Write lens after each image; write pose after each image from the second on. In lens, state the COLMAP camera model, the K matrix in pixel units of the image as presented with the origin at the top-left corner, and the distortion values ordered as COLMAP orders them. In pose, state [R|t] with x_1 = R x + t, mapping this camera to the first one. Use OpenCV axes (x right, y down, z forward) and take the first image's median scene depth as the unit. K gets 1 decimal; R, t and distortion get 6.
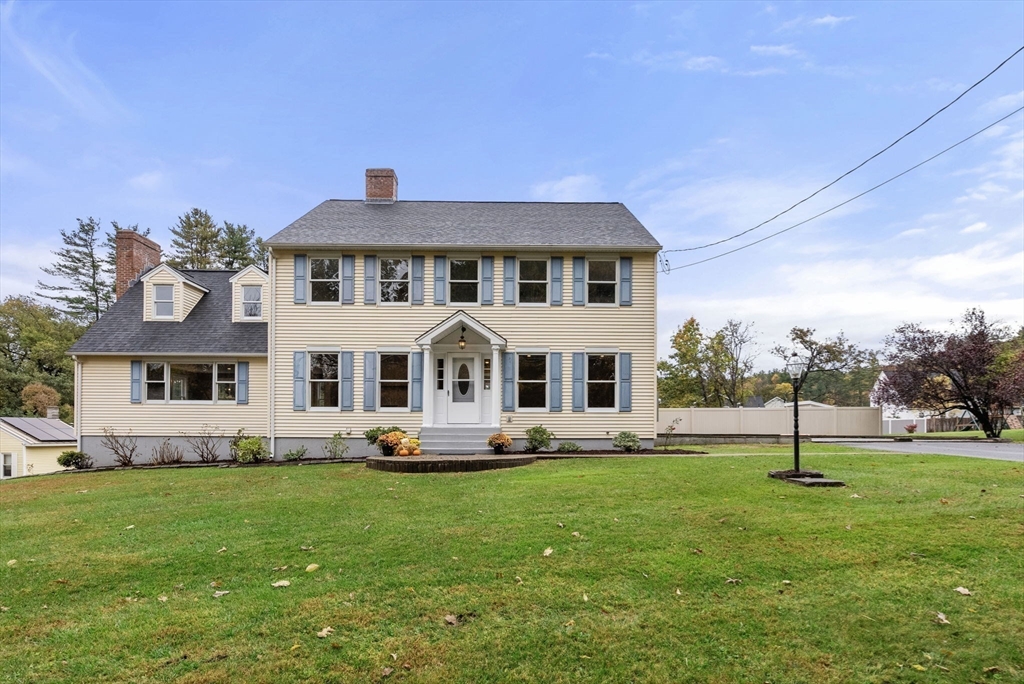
lens RADIAL K [[466.8, 0, 510.0], [0, 466.8, 335.0], [0, 0, 1]] dist [-0.001016, -0.000182]
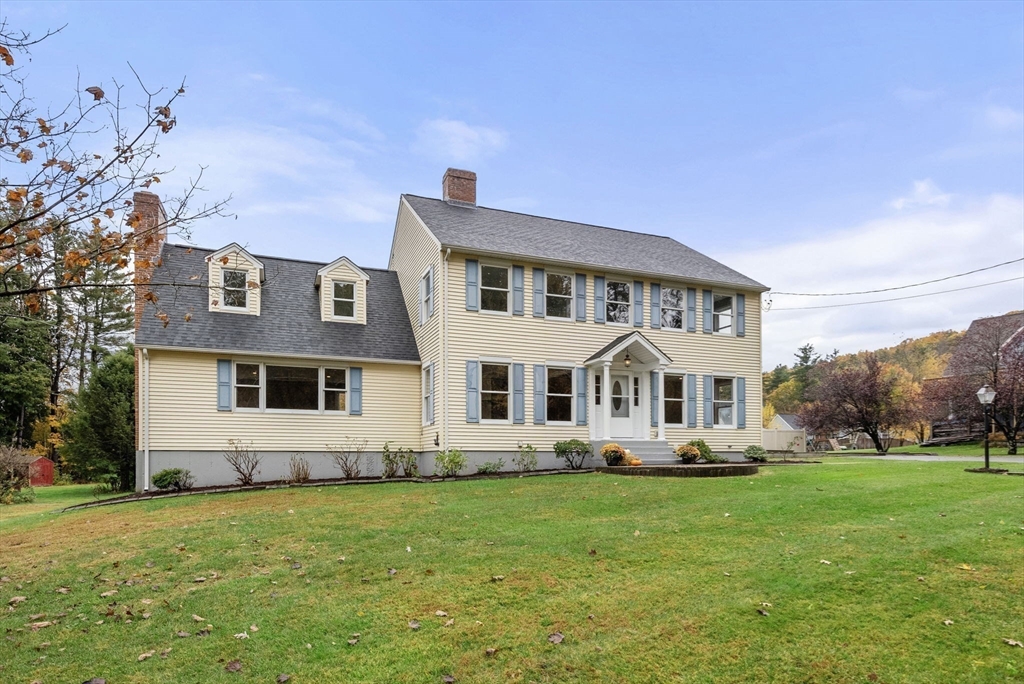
lens RADIAL K [[509.7, 0, 511.8], [0, 509.7, 347.3], [0, 0, 1]] dist [0.012318, -0.000171]
pose [[0.943714, 0.060780, 0.325130, -0.667958], [-0.065979, 0.997809, 0.004978, -0.004293], [-0.324115, -0.026149, 0.945656, -0.013115]]
